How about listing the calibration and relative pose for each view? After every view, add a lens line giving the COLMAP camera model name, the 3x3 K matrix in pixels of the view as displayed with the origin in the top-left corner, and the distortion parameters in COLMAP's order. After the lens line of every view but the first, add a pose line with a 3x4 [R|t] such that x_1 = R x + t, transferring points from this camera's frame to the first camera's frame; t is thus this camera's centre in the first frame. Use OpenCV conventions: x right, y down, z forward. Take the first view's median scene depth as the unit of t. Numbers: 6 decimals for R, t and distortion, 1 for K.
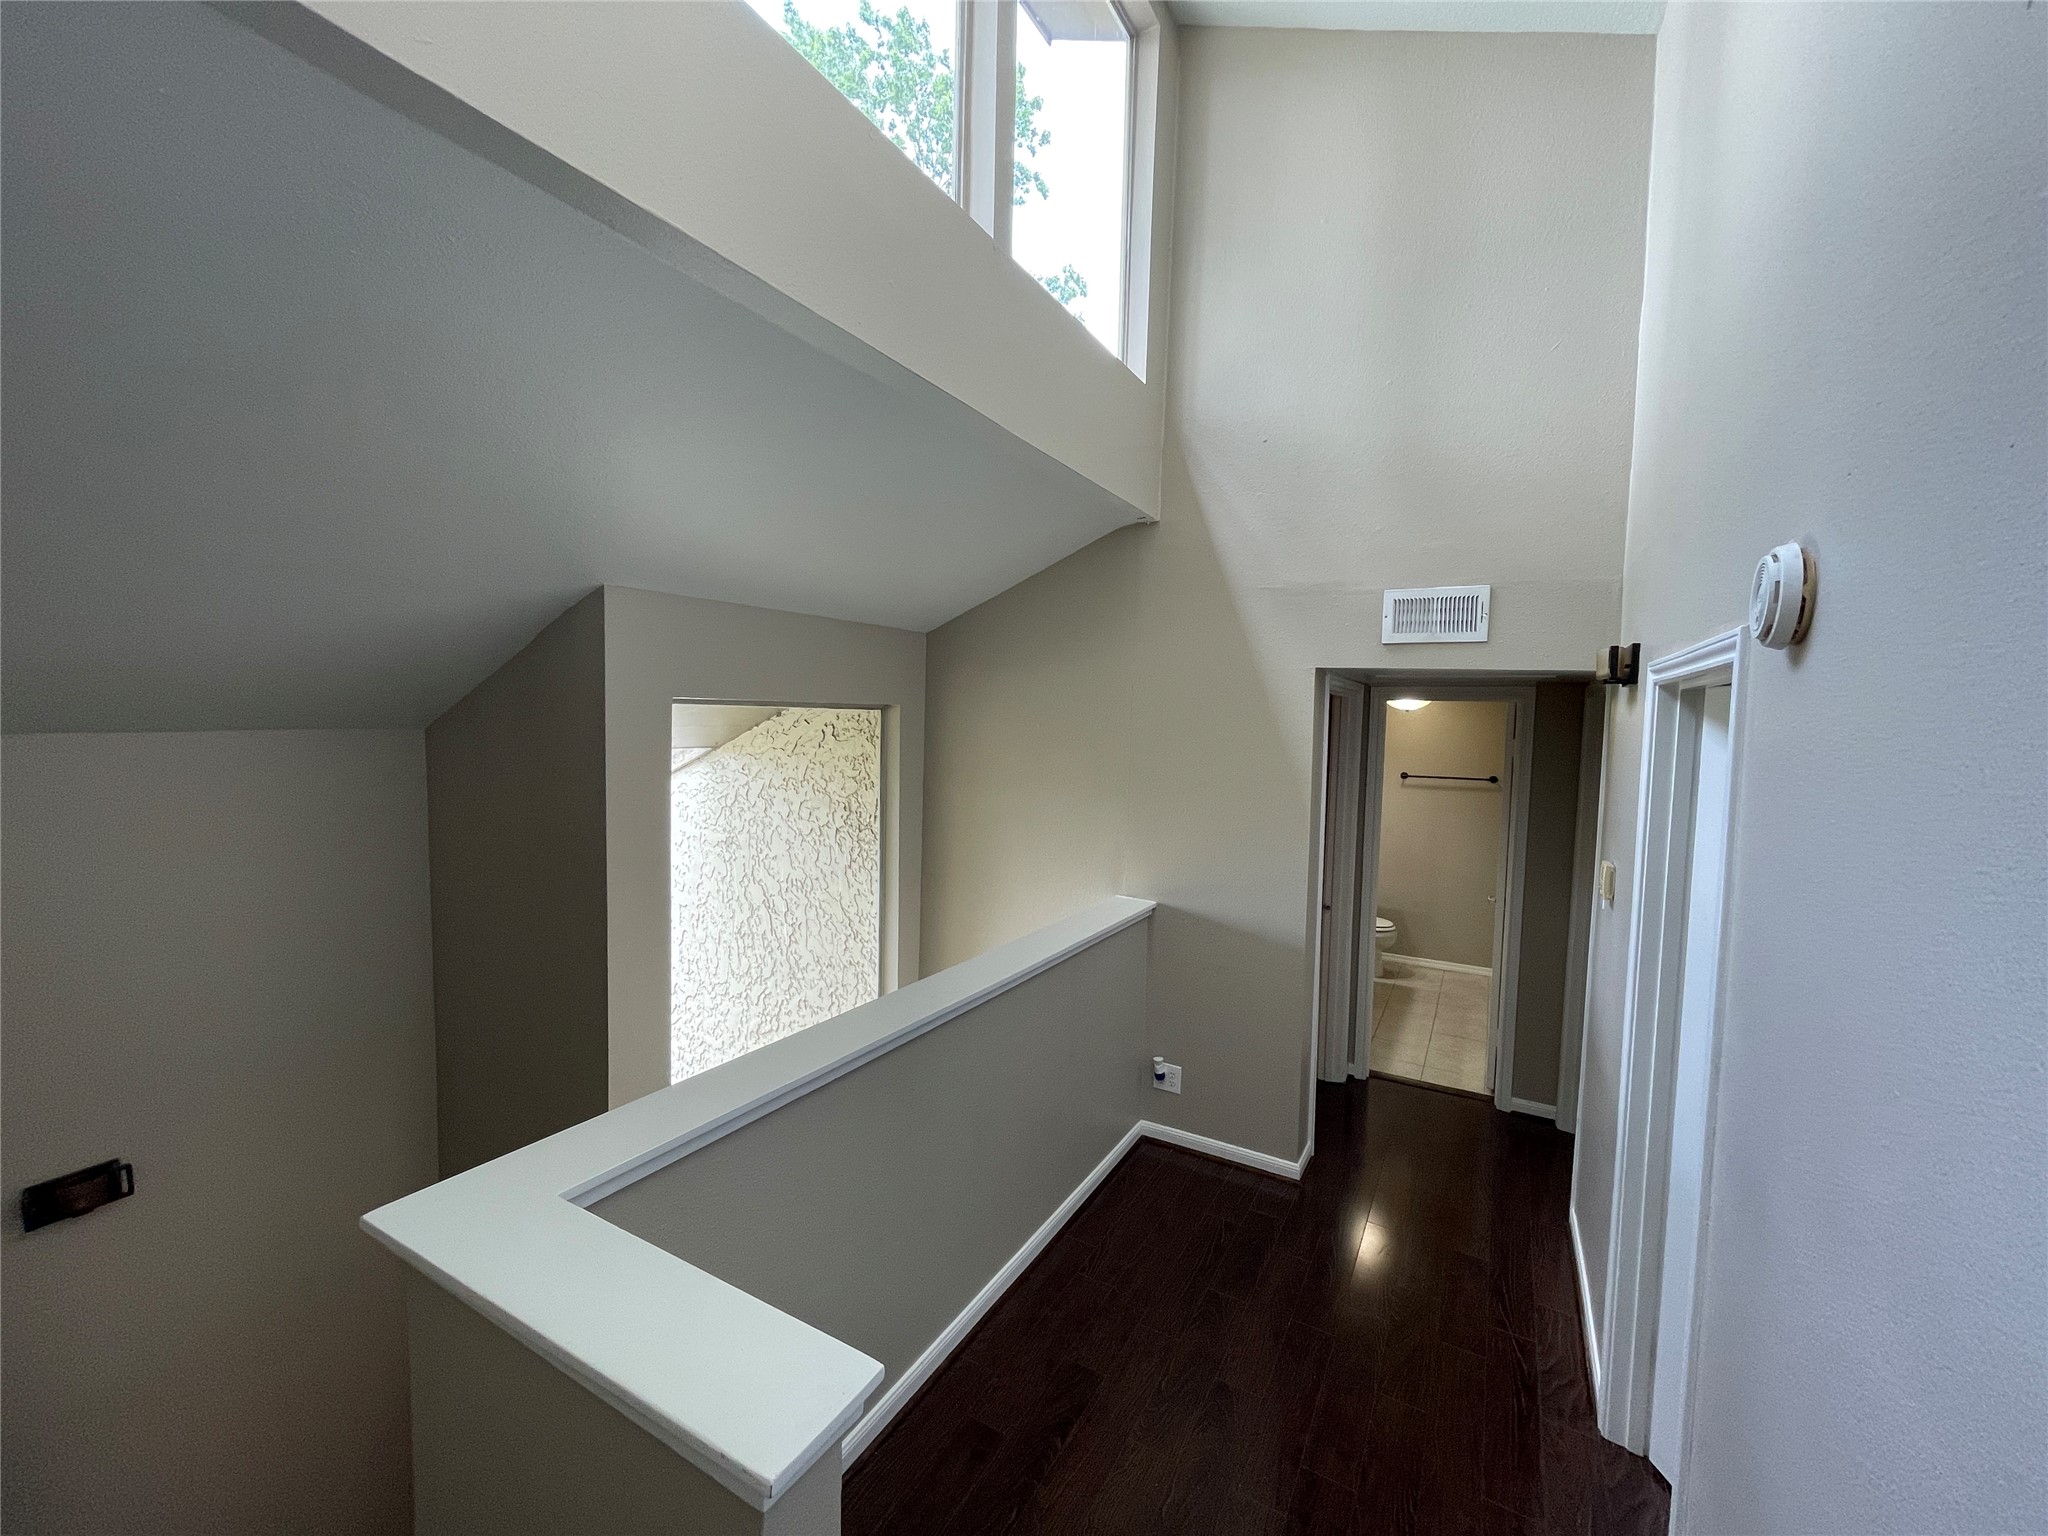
lens RADIAL K [[818.7, 0, 1024.0], [0, 818.7, 768.0], [0, 0, 1]] dist [0.001438, 0.000170]
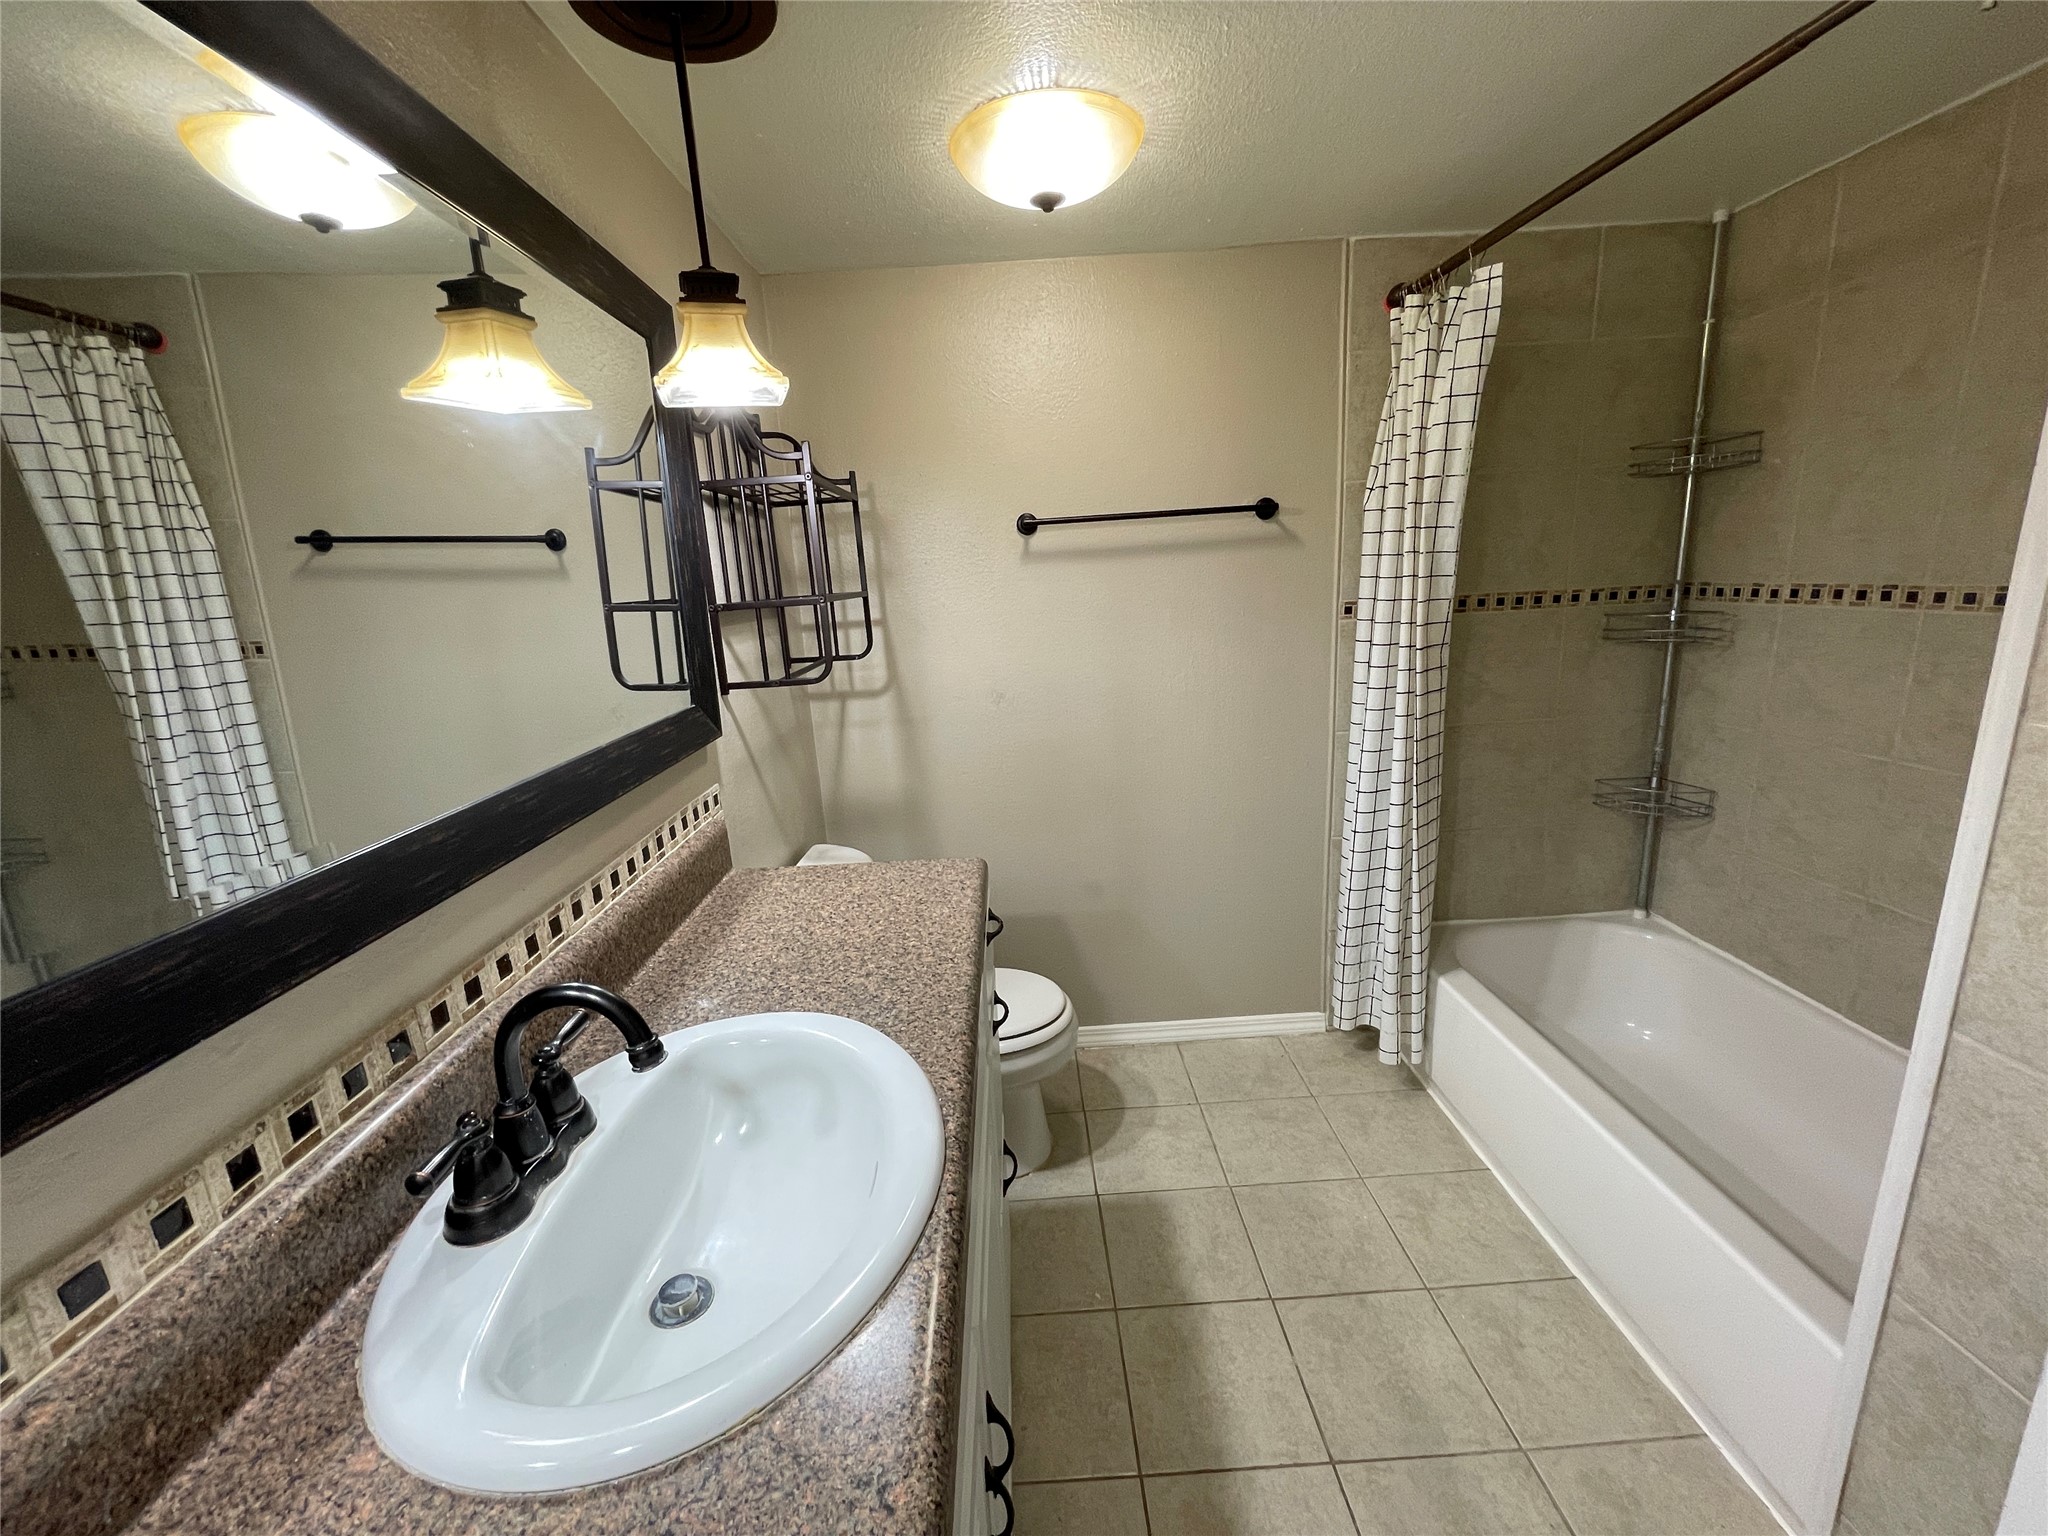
lens RADIAL K [[818.7, 0, 1024.0], [0, 818.7, 768.0], [0, 0, 1]] dist [0.001438, 0.000170]
pose [[0.849082, -0.192250, 0.492037, 0.294094], [0.106741, 0.974652, 0.196623, 0.040562], [-0.517365, -0.114429, 0.848080, 0.737032]]
